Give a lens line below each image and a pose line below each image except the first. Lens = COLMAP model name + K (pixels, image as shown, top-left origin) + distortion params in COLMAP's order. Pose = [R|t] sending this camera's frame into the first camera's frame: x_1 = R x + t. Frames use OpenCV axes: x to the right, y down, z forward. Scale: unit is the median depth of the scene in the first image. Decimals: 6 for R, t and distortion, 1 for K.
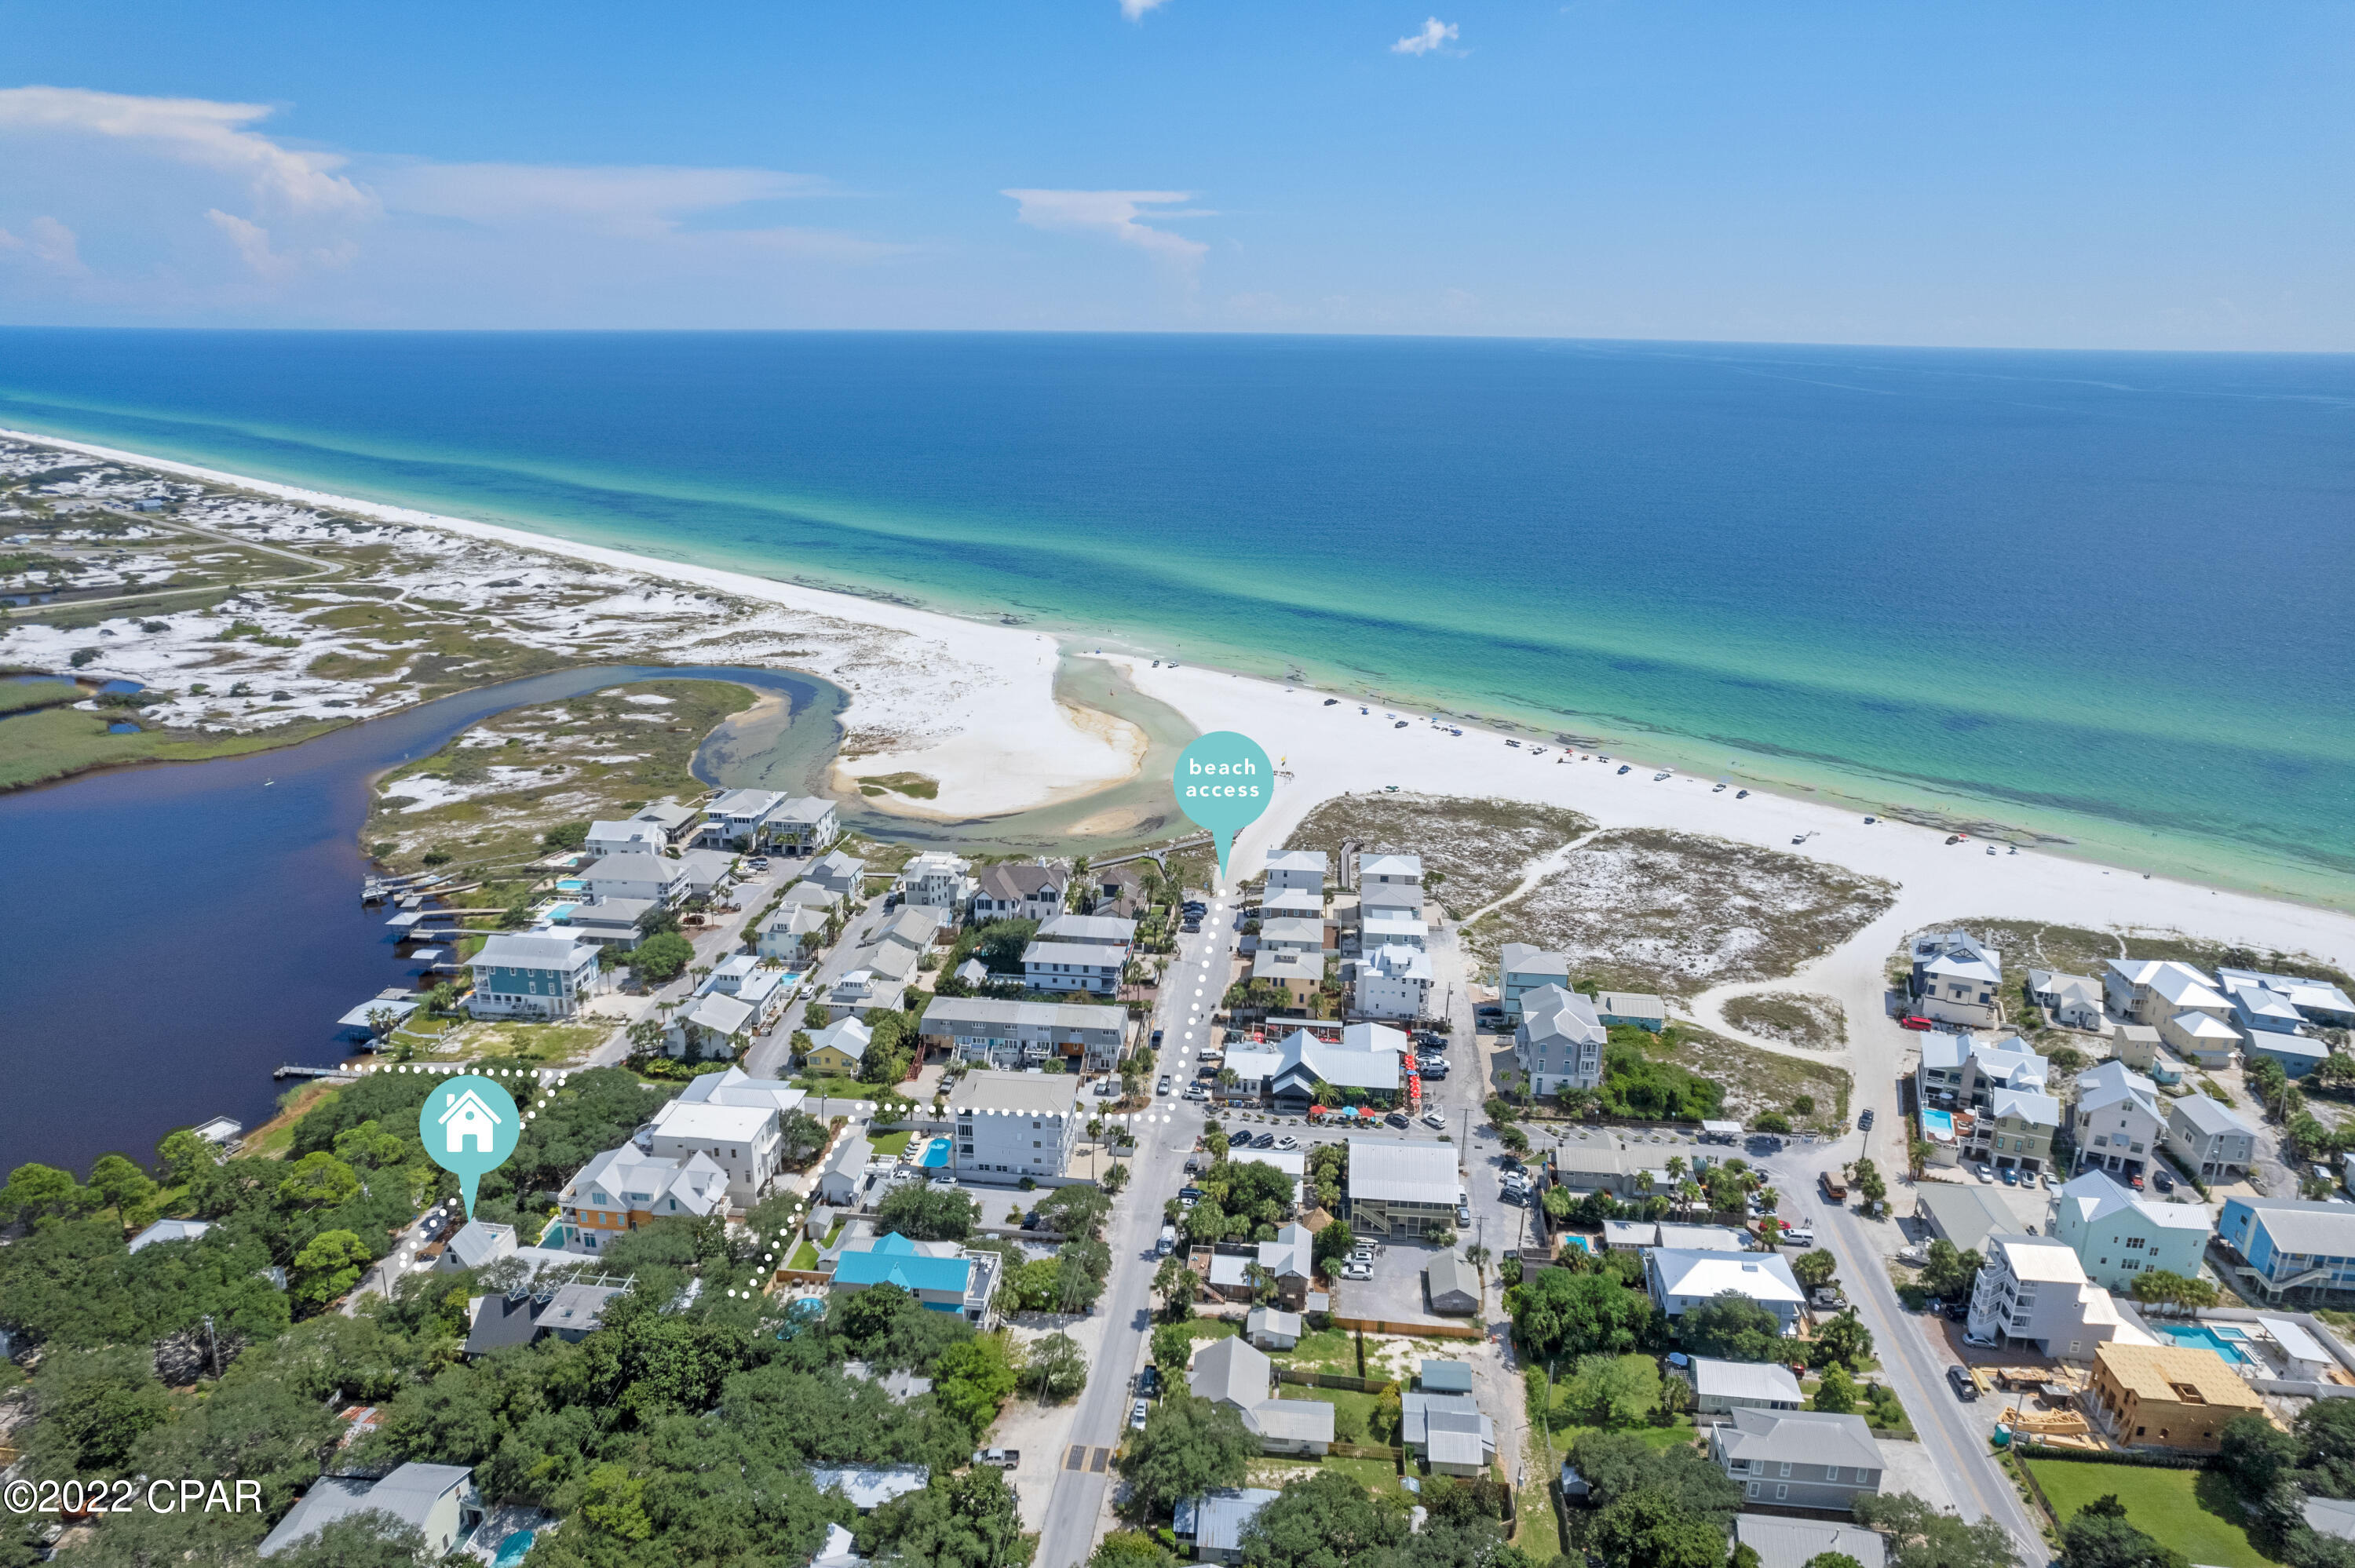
lens RADIAL K [[1499.7, 0, 1173.8], [0, 1499.7, 790.3], [0, 0, 1]] dist [-0.075198, 0.070512]
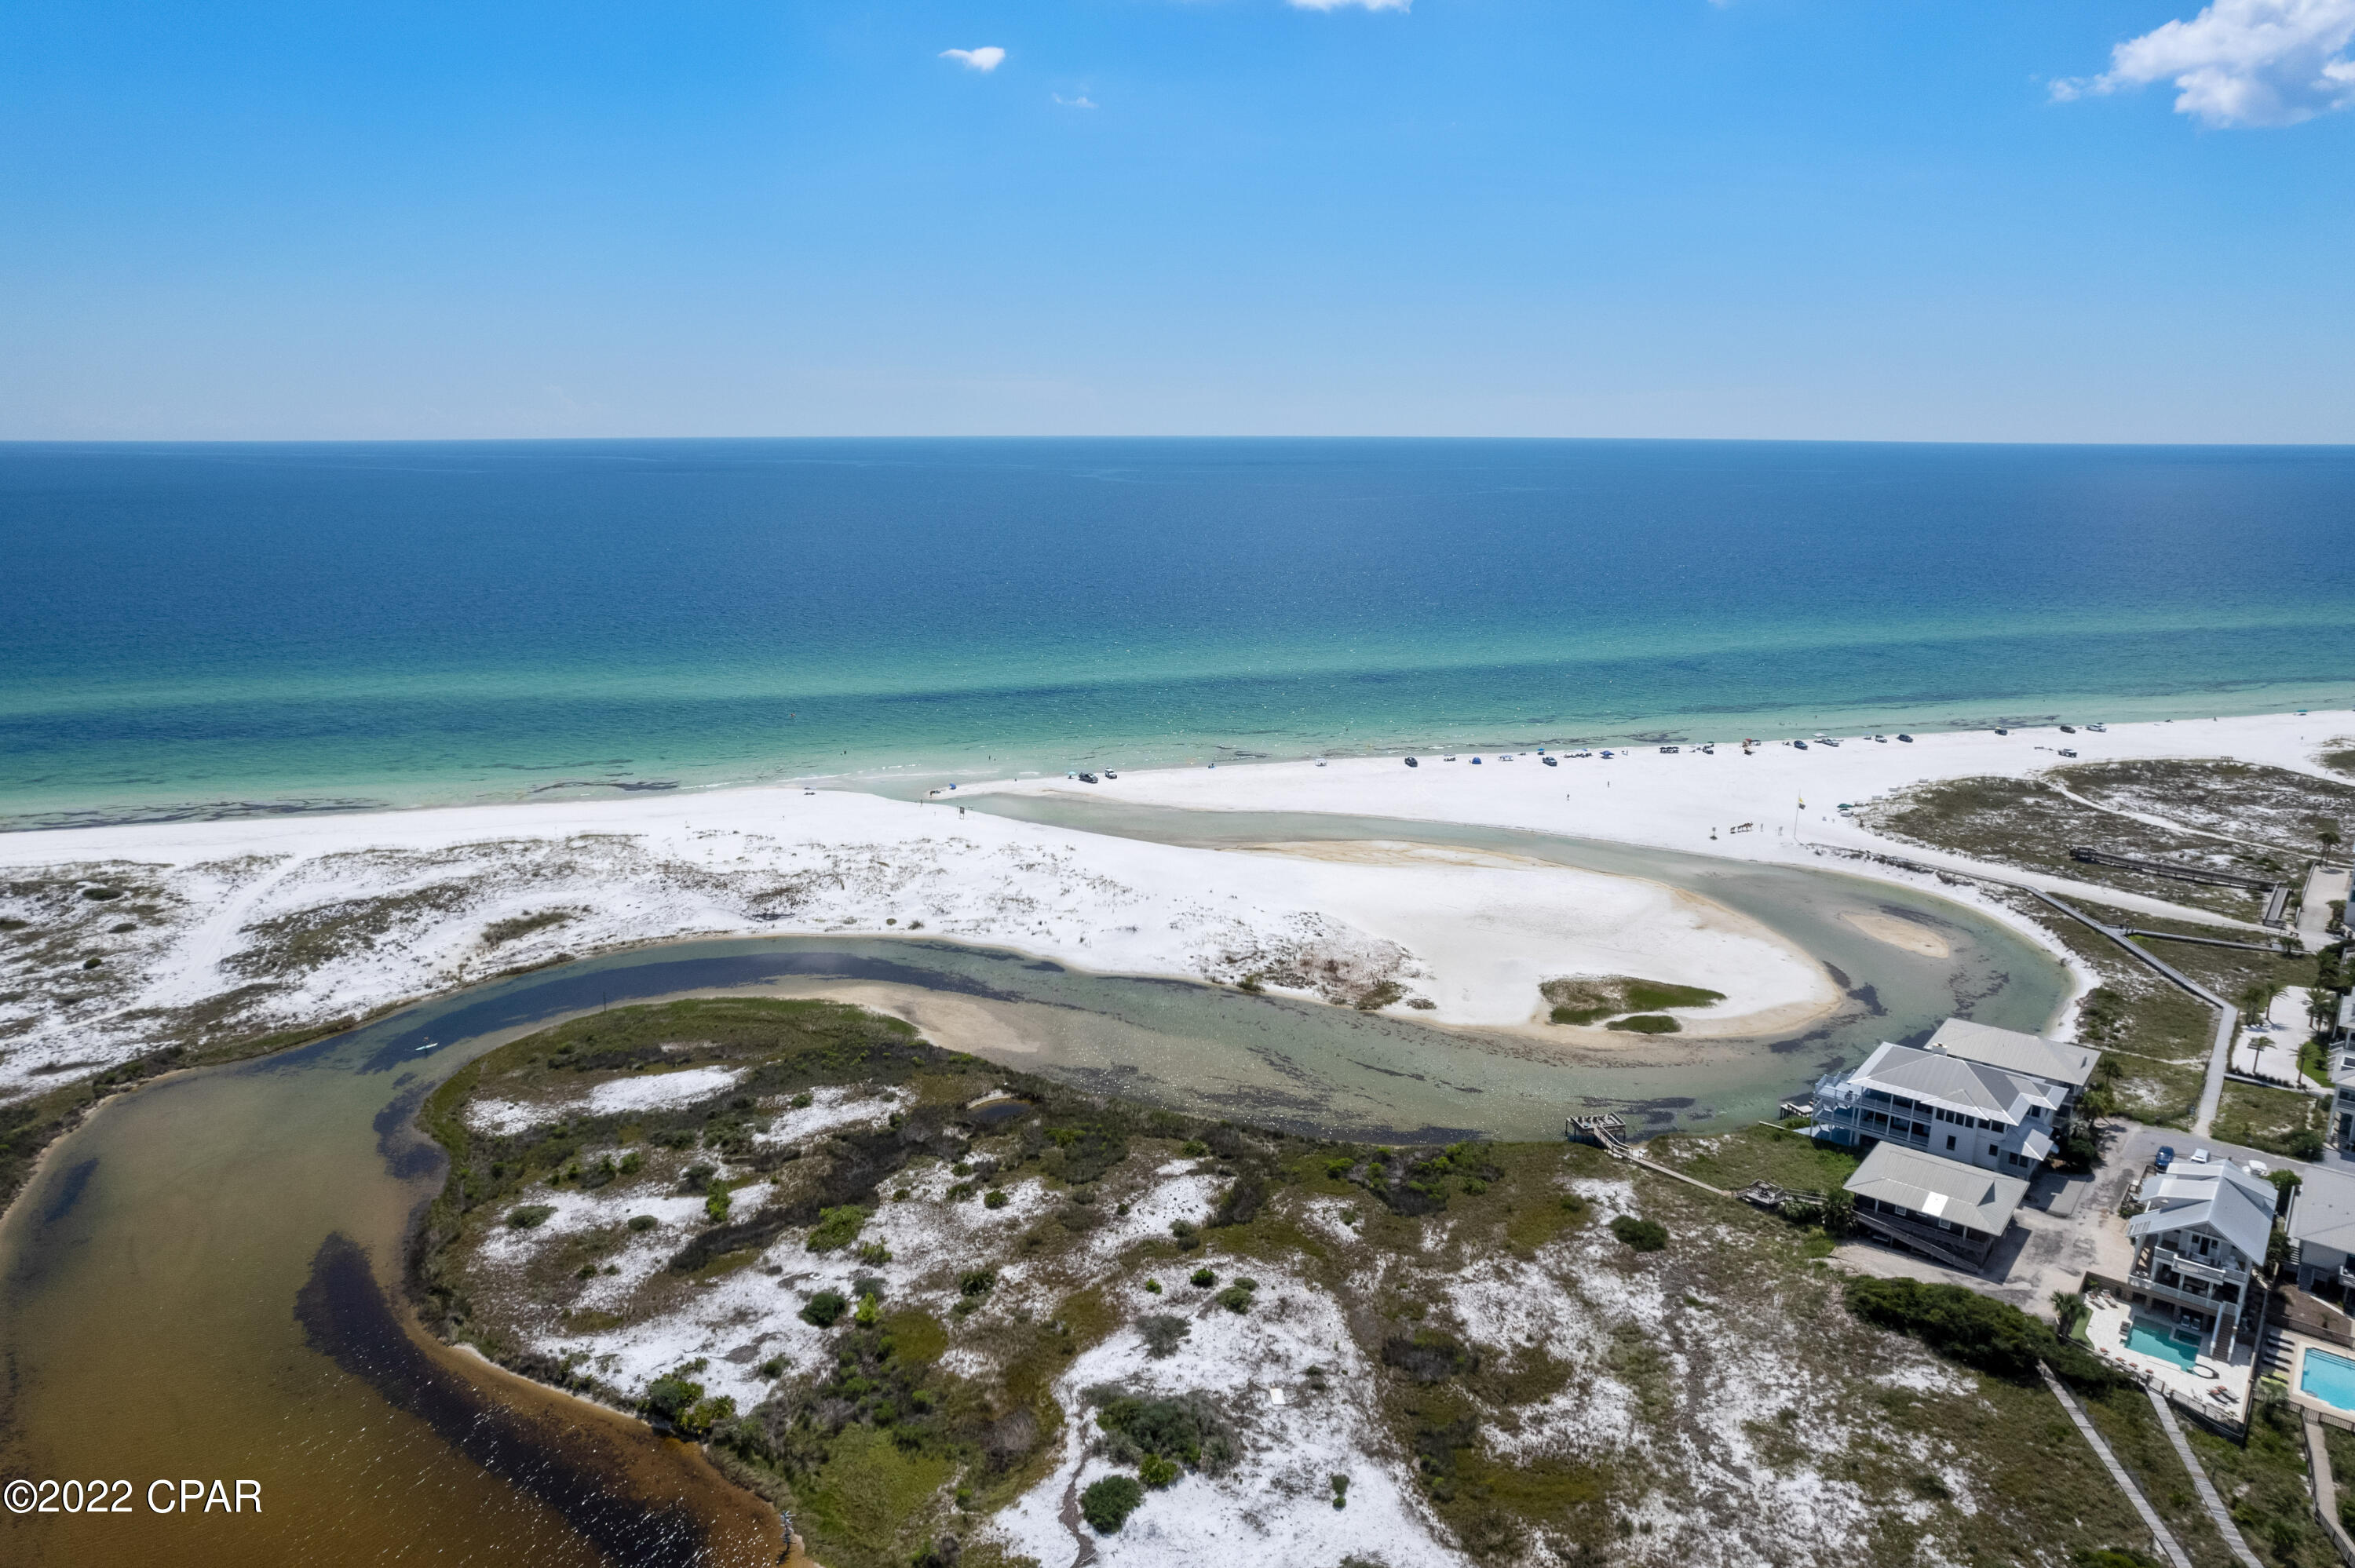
lens RADIAL K [[1525.6, 0, 1175.4], [0, 1525.6, 808.8], [0, 0, 1]] dist [-0.073644, 0.066558]
pose [[0.560933, -0.211006, 0.800519, -0.834832], [0.254183, 0.964163, 0.076031, -0.182620], [-0.787874, 0.160830, 0.594465, 0.965611]]
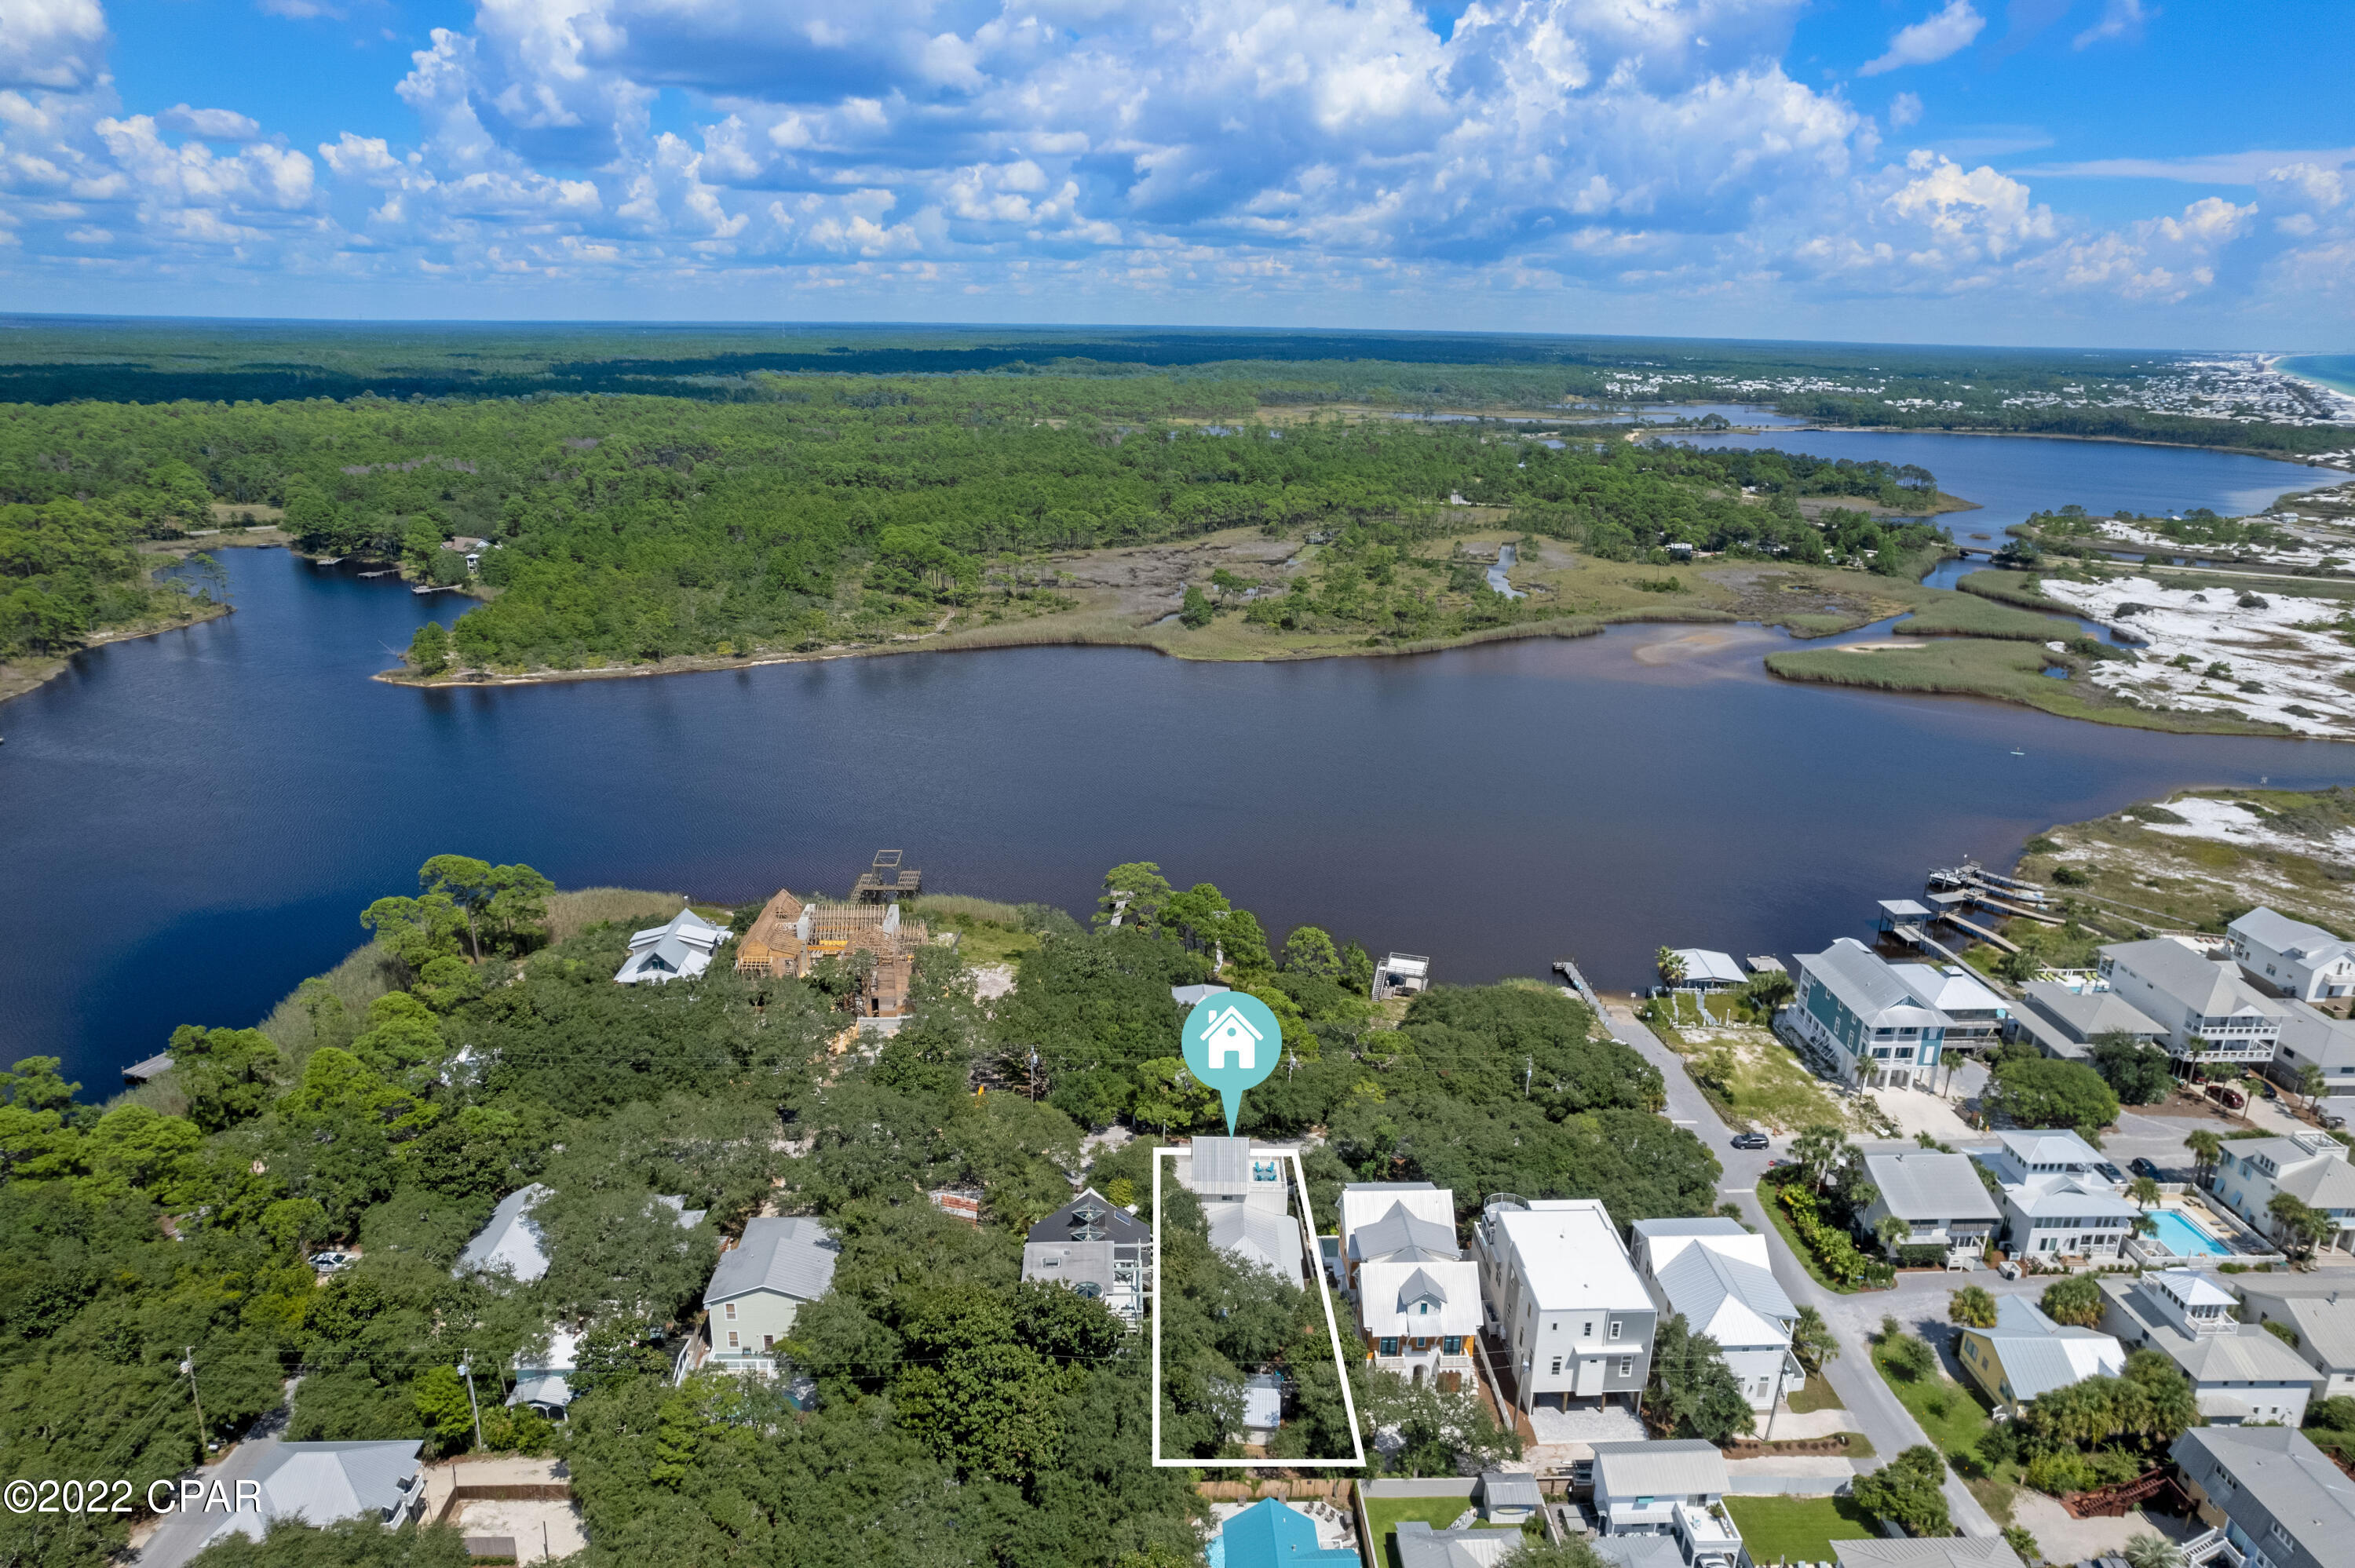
lens RADIAL K [[1499.7, 0, 1173.8], [0, 1499.7, 790.3], [0, 0, 1]] dist [-0.075198, 0.070512]
pose [[0.141610, 0.288923, -0.946821, 0.118092], [-0.309219, 0.921510, 0.234951, -0.028276], [0.940388, 0.259504, 0.219835, 0.421521]]
